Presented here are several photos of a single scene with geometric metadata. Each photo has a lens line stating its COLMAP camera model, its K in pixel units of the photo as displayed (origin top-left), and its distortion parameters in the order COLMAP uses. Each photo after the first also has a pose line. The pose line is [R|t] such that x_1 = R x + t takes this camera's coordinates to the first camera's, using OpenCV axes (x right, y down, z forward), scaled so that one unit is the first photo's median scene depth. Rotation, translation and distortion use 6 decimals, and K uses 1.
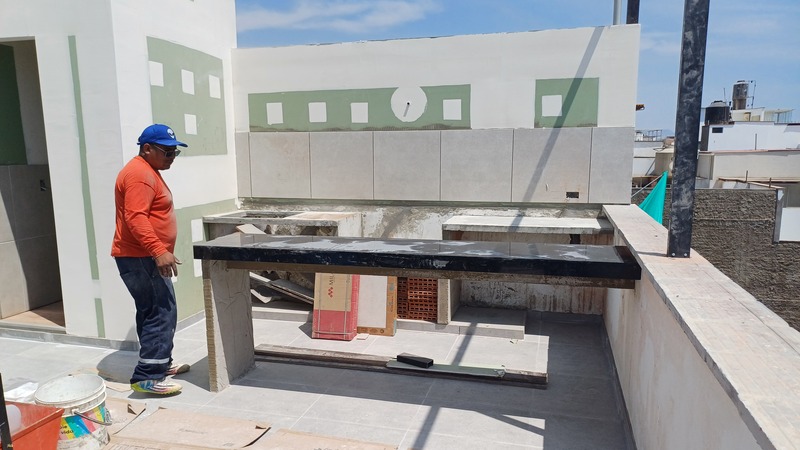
lens RADIAL K [[586.7, 0, 392.9], [0, 586.7, 226.9], [0, 0, 1]] dist [0.052821, -0.055483]
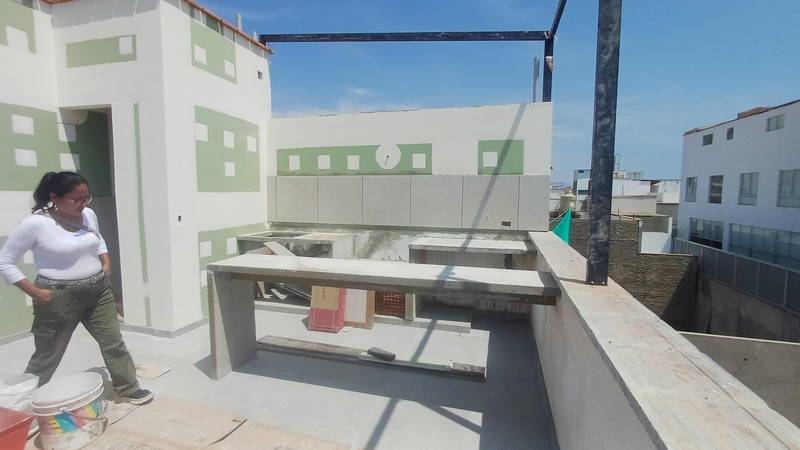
lens RADIAL K [[365.1, 0, 391.8], [0, 365.1, 208.5], [0, 0, 1]] dist [-0.001250, -0.000085]
pose [[0.999742, 0.014425, -0.017543, 0.058728], [-0.015883, 0.996171, -0.085976, -0.014181], [0.016236, 0.086232, 0.996143, 0.163078]]
